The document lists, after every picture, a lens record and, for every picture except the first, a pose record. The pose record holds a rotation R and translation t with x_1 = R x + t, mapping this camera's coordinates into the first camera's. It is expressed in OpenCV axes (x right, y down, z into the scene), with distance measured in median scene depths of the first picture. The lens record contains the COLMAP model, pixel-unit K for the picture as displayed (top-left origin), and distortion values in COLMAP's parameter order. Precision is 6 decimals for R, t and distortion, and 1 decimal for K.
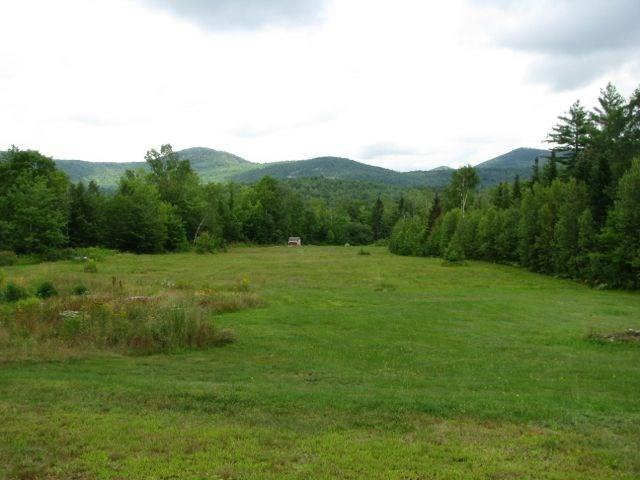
lens RADIAL K [[673.2, 0, 328.3], [0, 673.2, 236.8], [0, 0, 1]] dist [-0.225783, 0.306720]
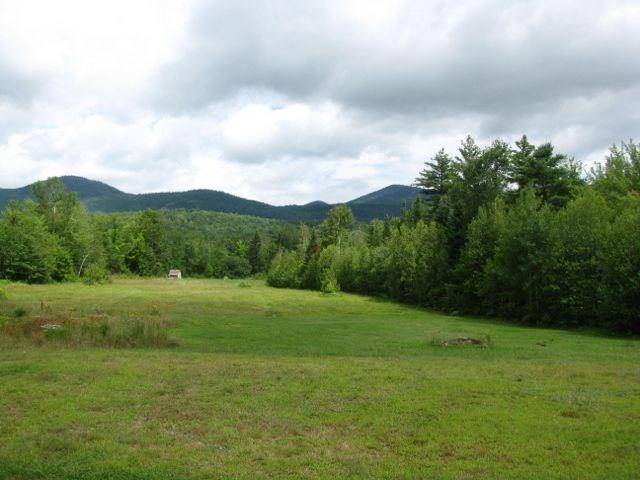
lens RADIAL K [[673.2, 0, 328.3], [0, 673.2, 236.8], [0, 0, 1]] dist [-0.225783, 0.306720]
pose [[0.982474, 0.016981, 0.185627, -0.015529], [-0.007648, 0.998675, -0.050880, 0.000045], [-0.186245, 0.048569, 0.981302, -0.065386]]
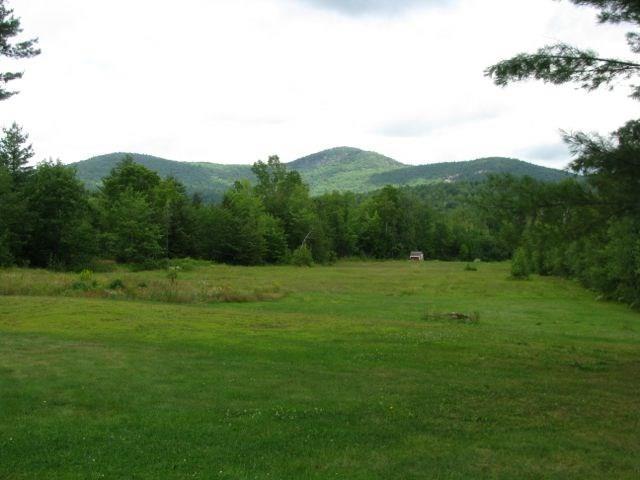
lens RADIAL K [[790.6, 0, 320.0], [0, 790.6, 240.0], [0, 0, 1]] dist [-0.163467, 0.002121]
pose [[0.975328, 0.008284, -0.220606, 0.094582], [-0.011393, 0.999853, -0.012828, 0.000320], [0.220468, 0.015025, 0.975279, -0.142908]]
